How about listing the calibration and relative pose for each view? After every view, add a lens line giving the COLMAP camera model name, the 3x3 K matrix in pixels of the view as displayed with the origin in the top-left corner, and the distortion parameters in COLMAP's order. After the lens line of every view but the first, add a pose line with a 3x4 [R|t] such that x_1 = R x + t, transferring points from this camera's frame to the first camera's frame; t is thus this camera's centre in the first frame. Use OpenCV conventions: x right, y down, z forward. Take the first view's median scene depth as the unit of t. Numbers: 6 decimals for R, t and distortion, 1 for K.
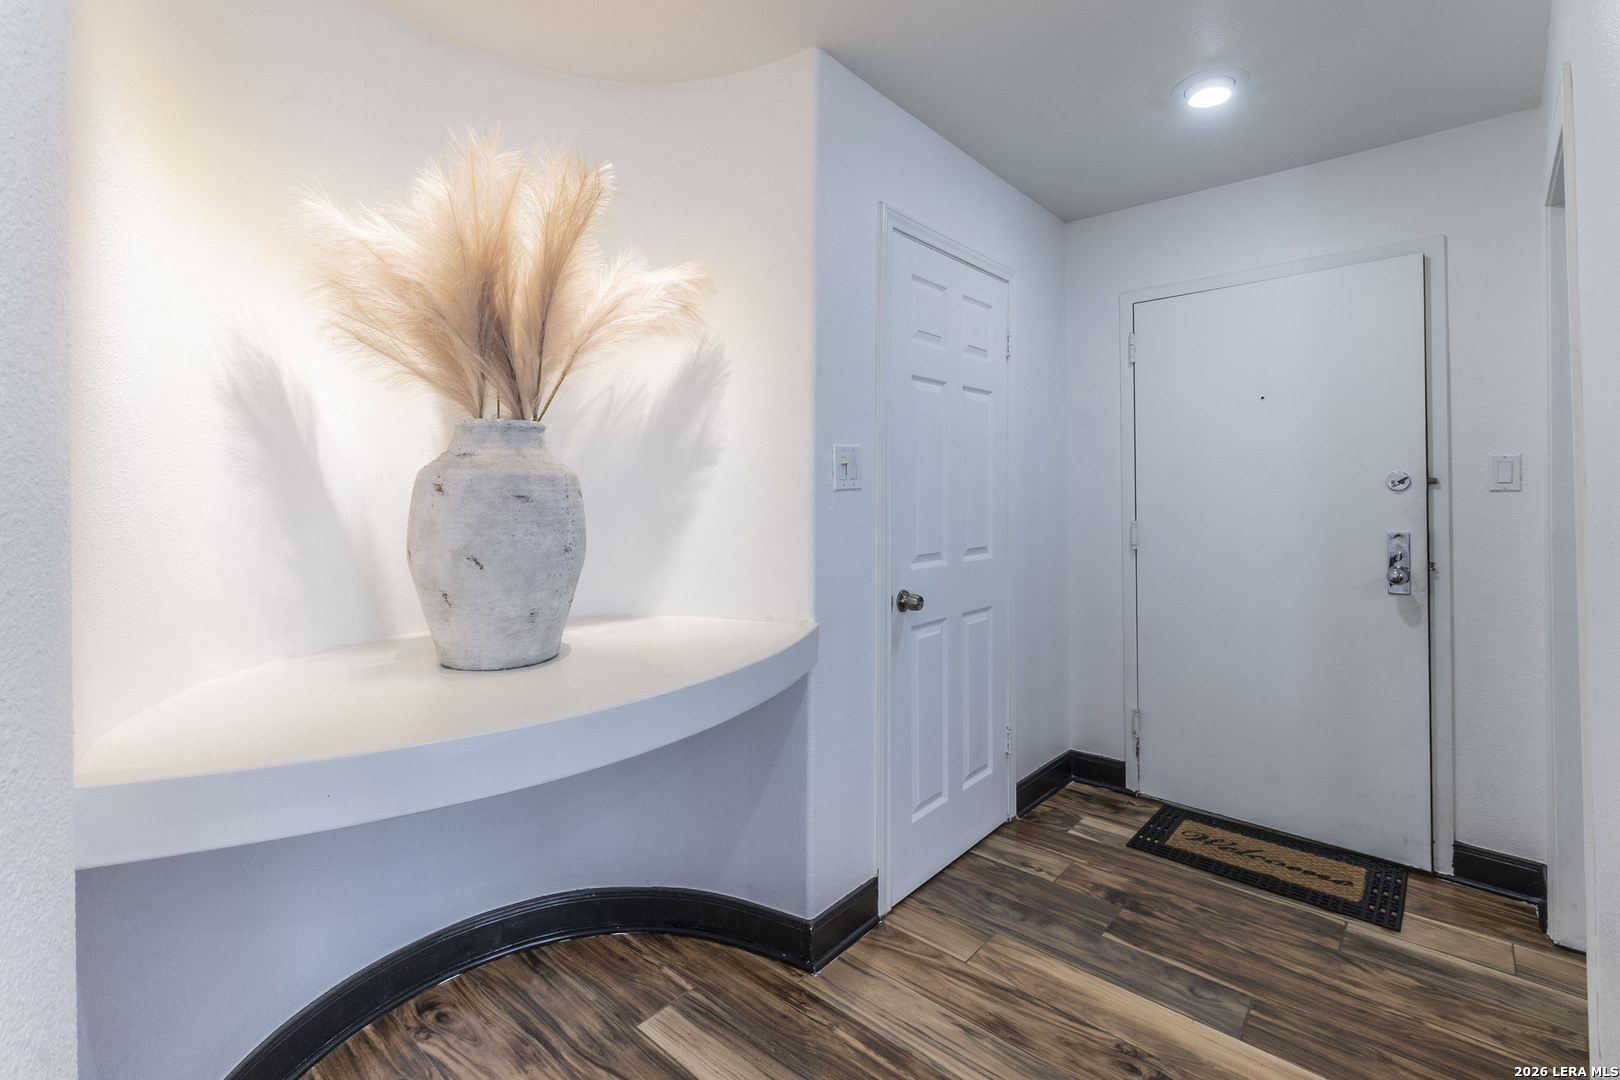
lens RADIAL K [[715.2, 0, 848.5], [0, 715.2, 506.0], [0, 0, 1]] dist [-0.000403, -0.000133]
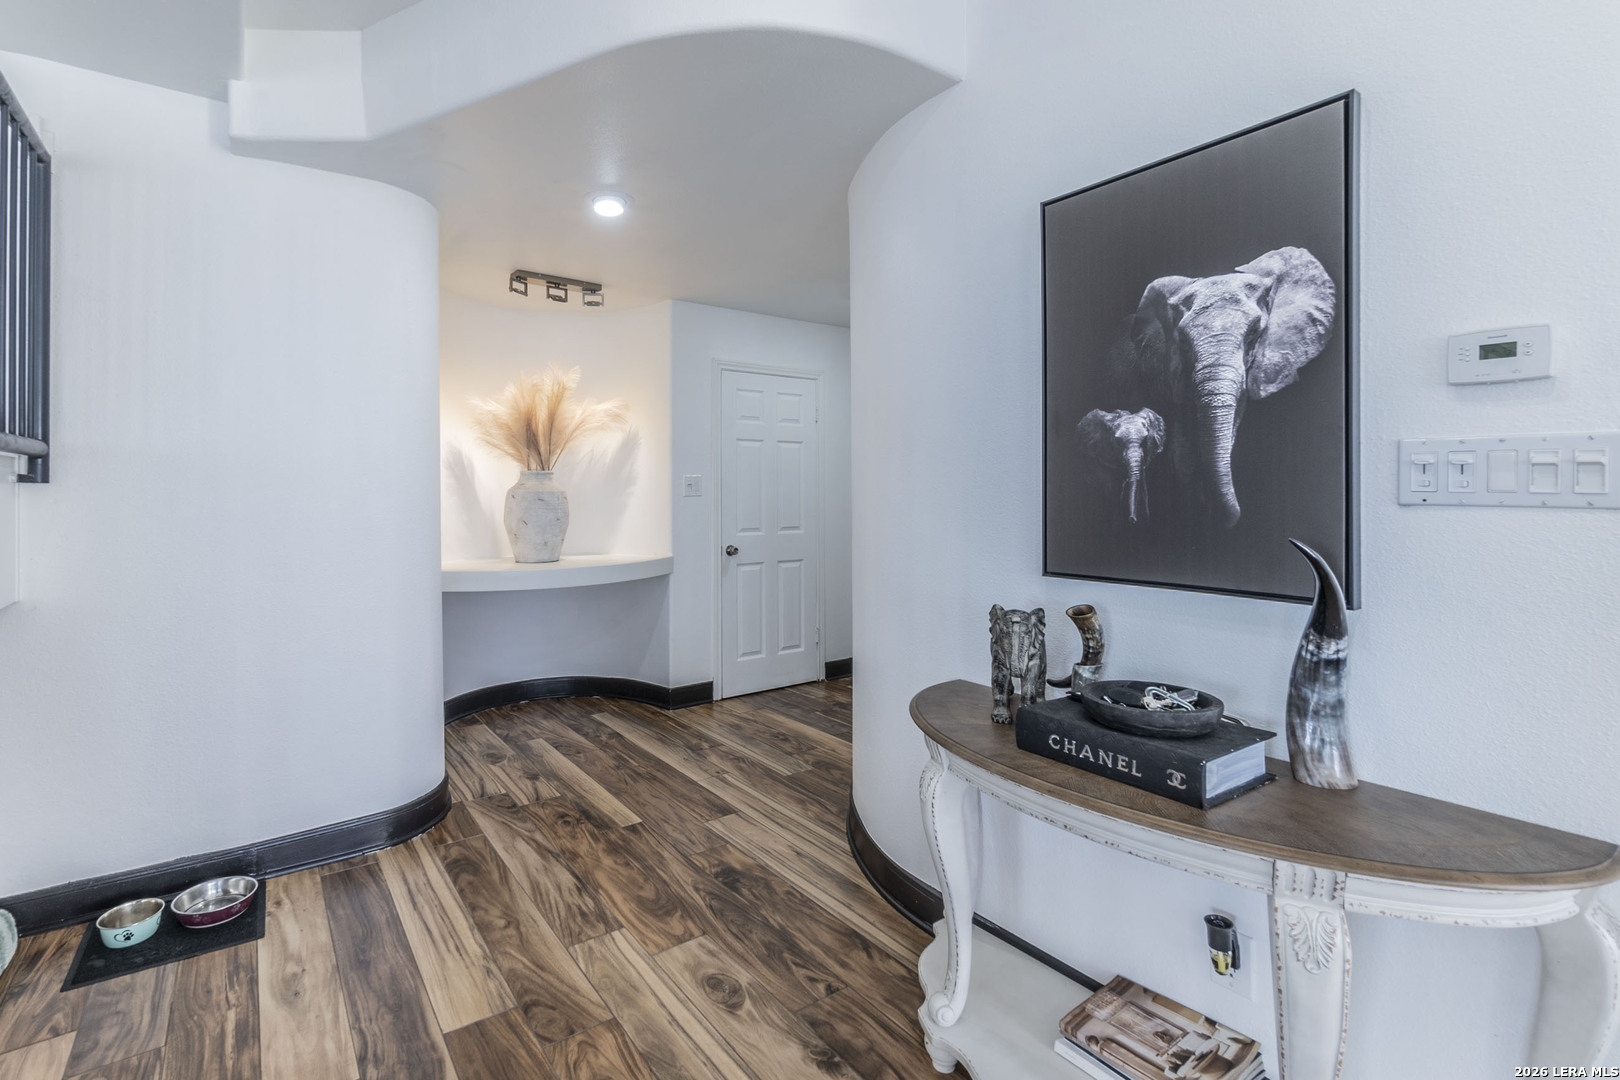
lens RADIAL K [[714.5, 0, 810.9], [0, 714.5, 518.8], [0, 0, 1]] dist [0.000327, -0.000230]
pose [[0.981154, 0.003508, -0.193195, 0.907578], [-0.001042, 0.999917, 0.012864, 0.020794], [0.193224, -0.012420, 0.981076, -1.243221]]
